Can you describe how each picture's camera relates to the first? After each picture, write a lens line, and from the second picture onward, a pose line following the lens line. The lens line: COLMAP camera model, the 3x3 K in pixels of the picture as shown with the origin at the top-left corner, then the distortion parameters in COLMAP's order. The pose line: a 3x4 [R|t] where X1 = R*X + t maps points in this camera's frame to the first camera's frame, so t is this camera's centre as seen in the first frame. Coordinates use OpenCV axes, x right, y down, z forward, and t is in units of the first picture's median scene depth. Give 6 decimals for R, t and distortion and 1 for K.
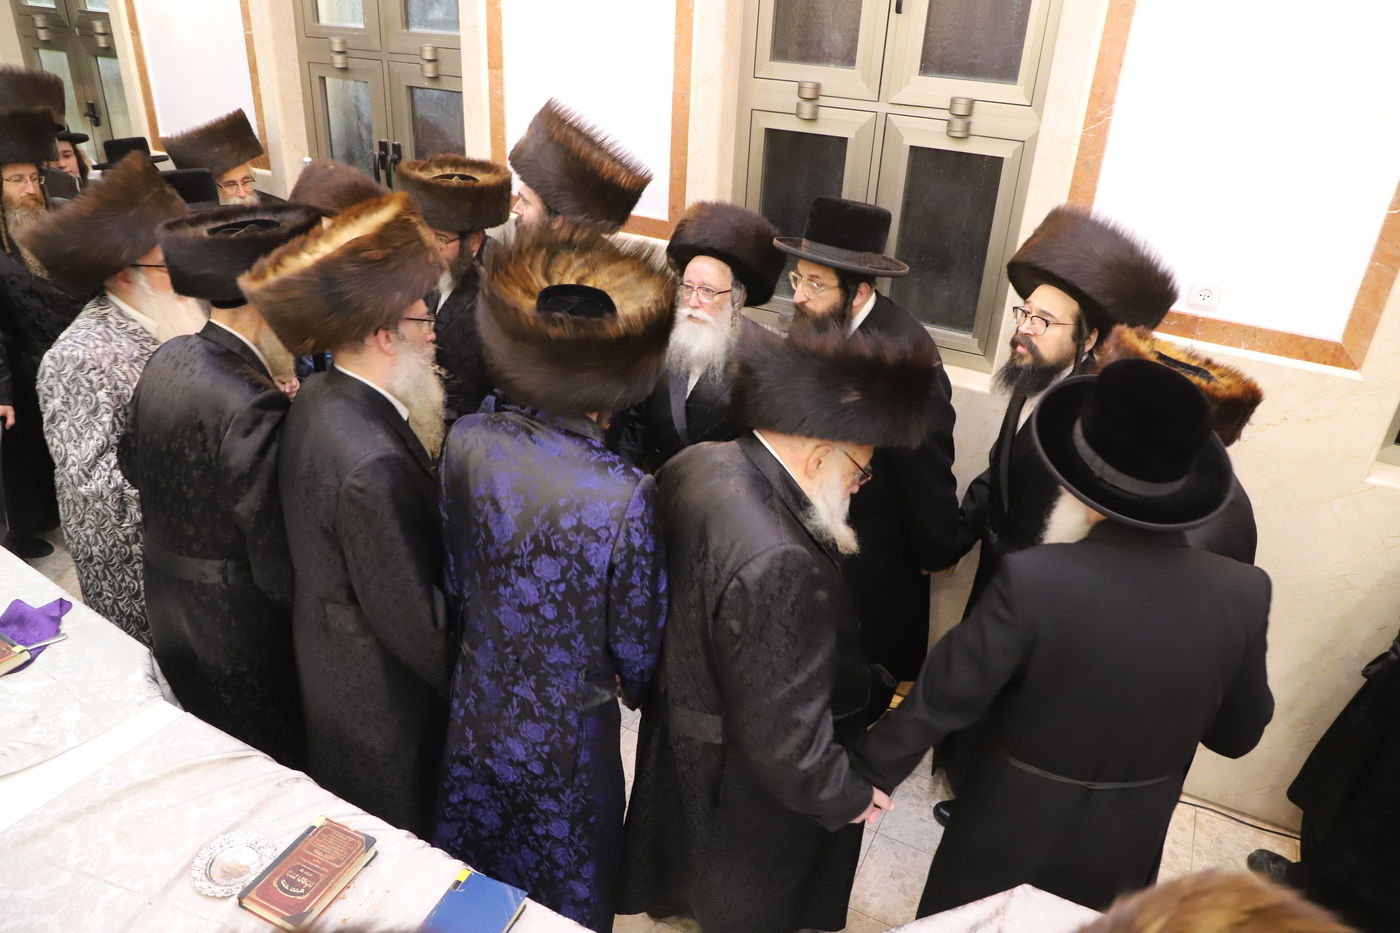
lens RADIAL K [[997.5, 0, 703.6], [0, 997.5, 474.7], [0, 0, 1]] dist [-0.061806, 0.029414]
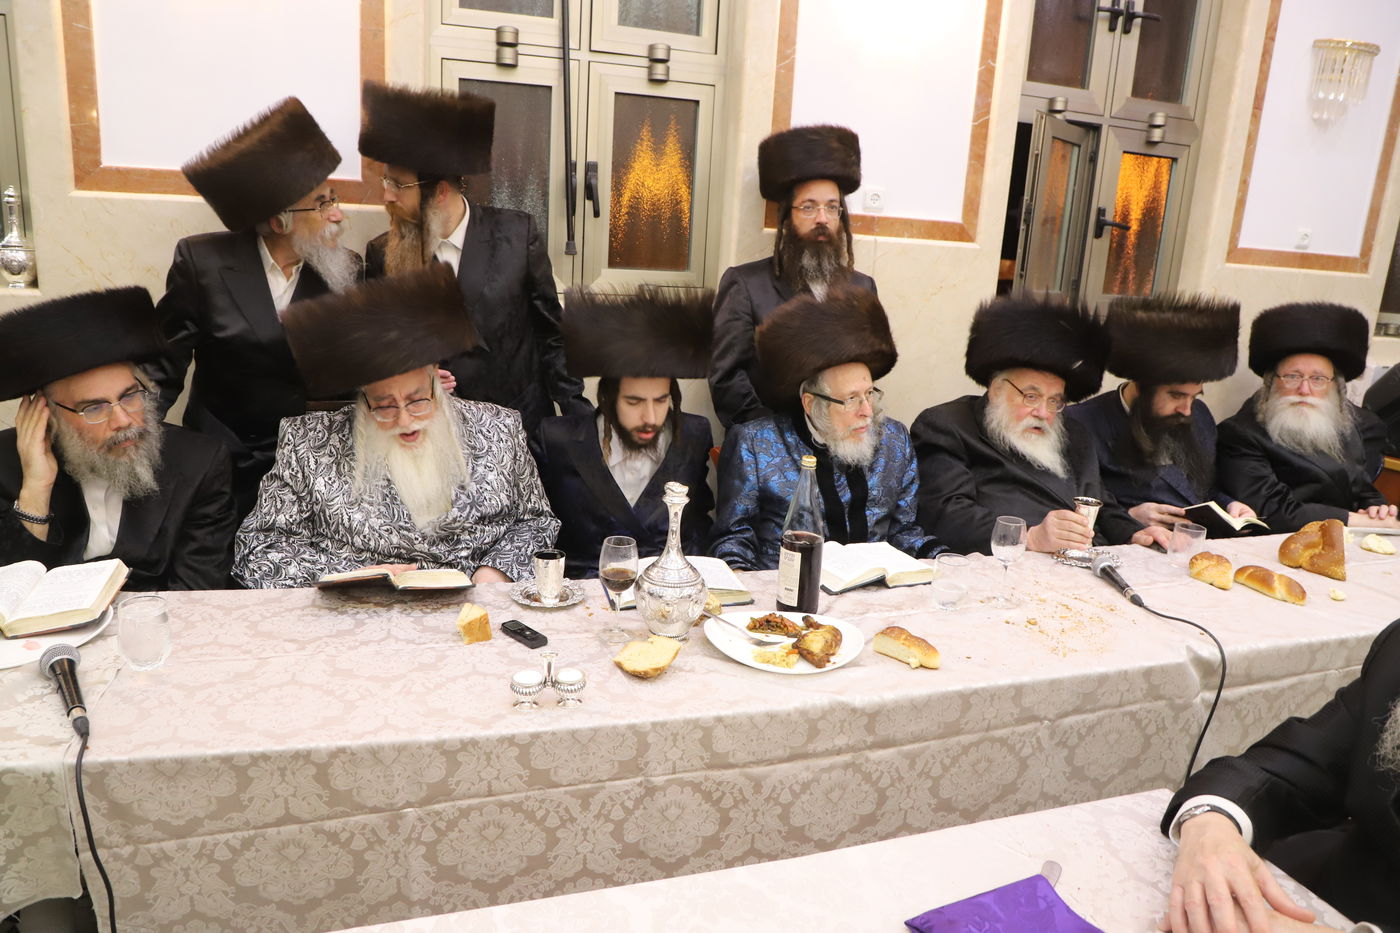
lens RADIAL K [[997.5, 0, 707.9], [0, 997.5, 478.5], [0, 0, 1]] dist [-0.061806, 0.029414]
pose [[0.690736, -0.181260, 0.700020, -0.502095], [0.306979, 0.950013, -0.056915, 0.139440], [-0.654712, 0.254205, 0.711851, 0.276005]]
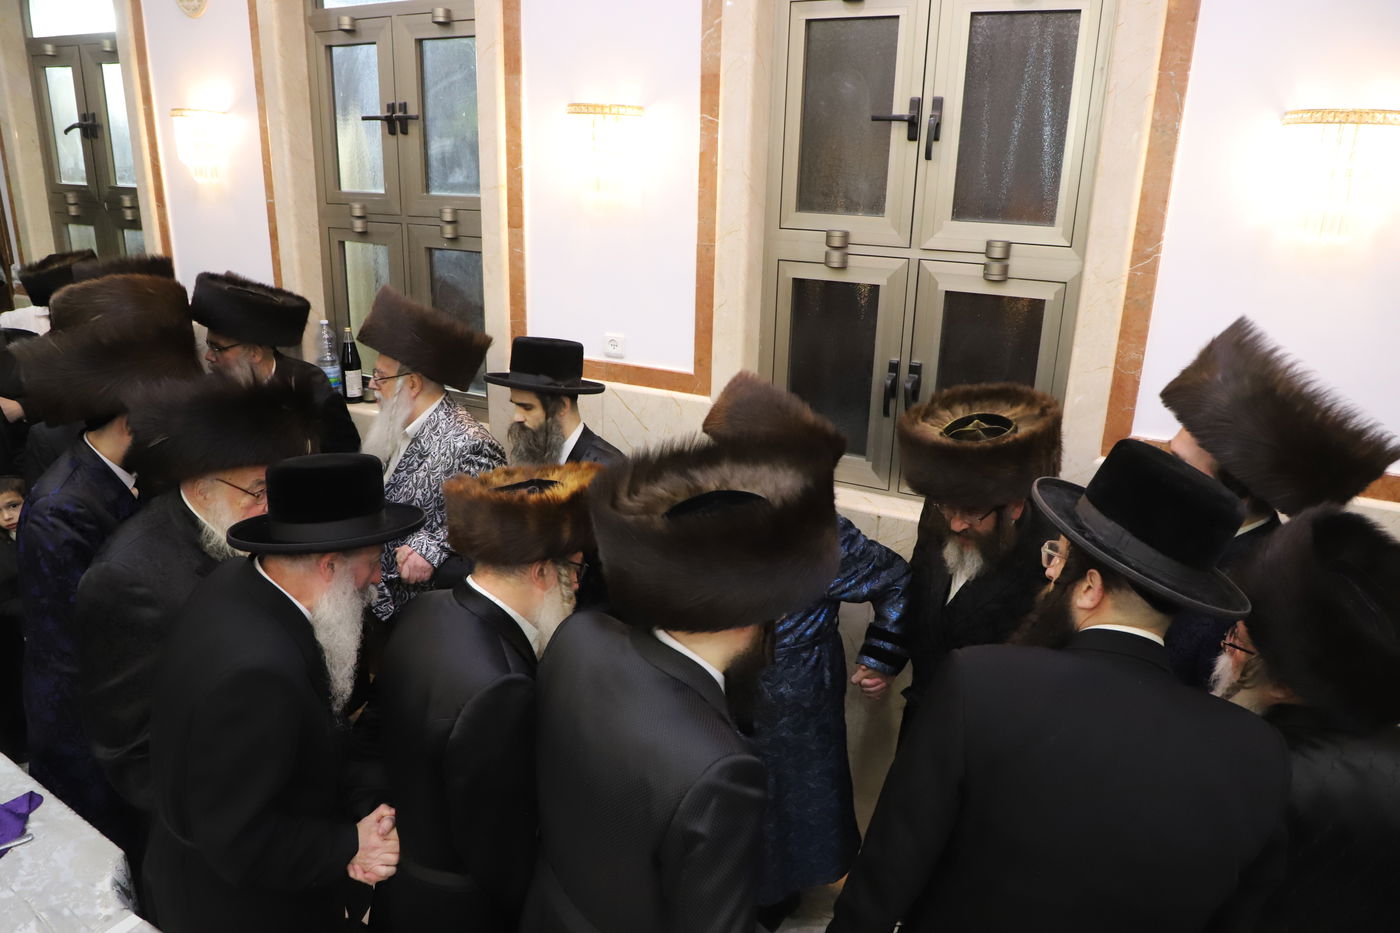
lens RADIAL K [[997.5, 0, 696.8], [0, 997.5, 466.6], [0, 0, 1]] dist [-0.061806, 0.029414]
pose [[0.999648, -0.021324, -0.015758, -0.020475], [0.018443, 0.986196, -0.164549, -0.008947], [0.019049, 0.164201, 0.986243, 0.066347]]
